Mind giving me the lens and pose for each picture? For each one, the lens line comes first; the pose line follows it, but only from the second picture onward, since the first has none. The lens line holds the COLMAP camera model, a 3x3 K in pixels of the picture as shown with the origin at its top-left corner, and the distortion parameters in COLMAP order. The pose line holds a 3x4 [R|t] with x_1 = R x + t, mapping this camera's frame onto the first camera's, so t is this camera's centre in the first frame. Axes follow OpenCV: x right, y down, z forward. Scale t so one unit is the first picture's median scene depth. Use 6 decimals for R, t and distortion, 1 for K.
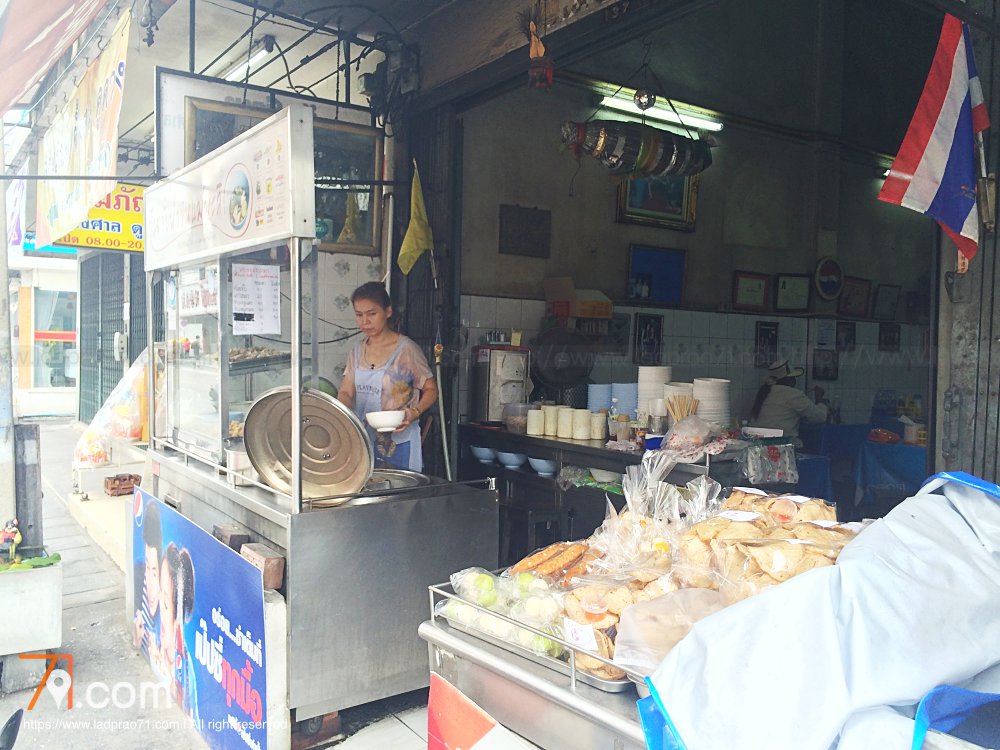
lens RADIAL K [[872.9, 0, 498.2], [0, 872.9, 372.7], [0, 0, 1]] dist [0.014058, -0.014846]
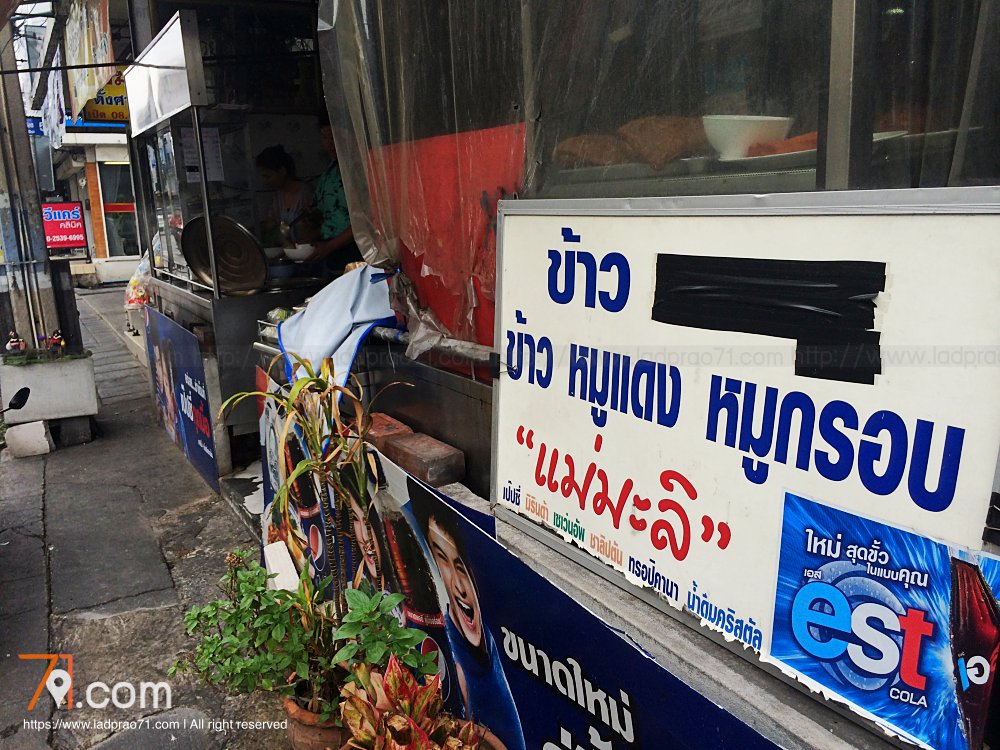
lens RADIAL K [[872.9, 0, 502.4], [0, 872.9, 375.3], [0, 0, 1]] dist [0.014058, -0.014846]
pose [[0.995287, -0.036830, -0.089710, 0.247671], [0.051241, 0.985118, 0.164065, 0.045284], [0.082332, -0.167889, 0.982362, -0.289628]]
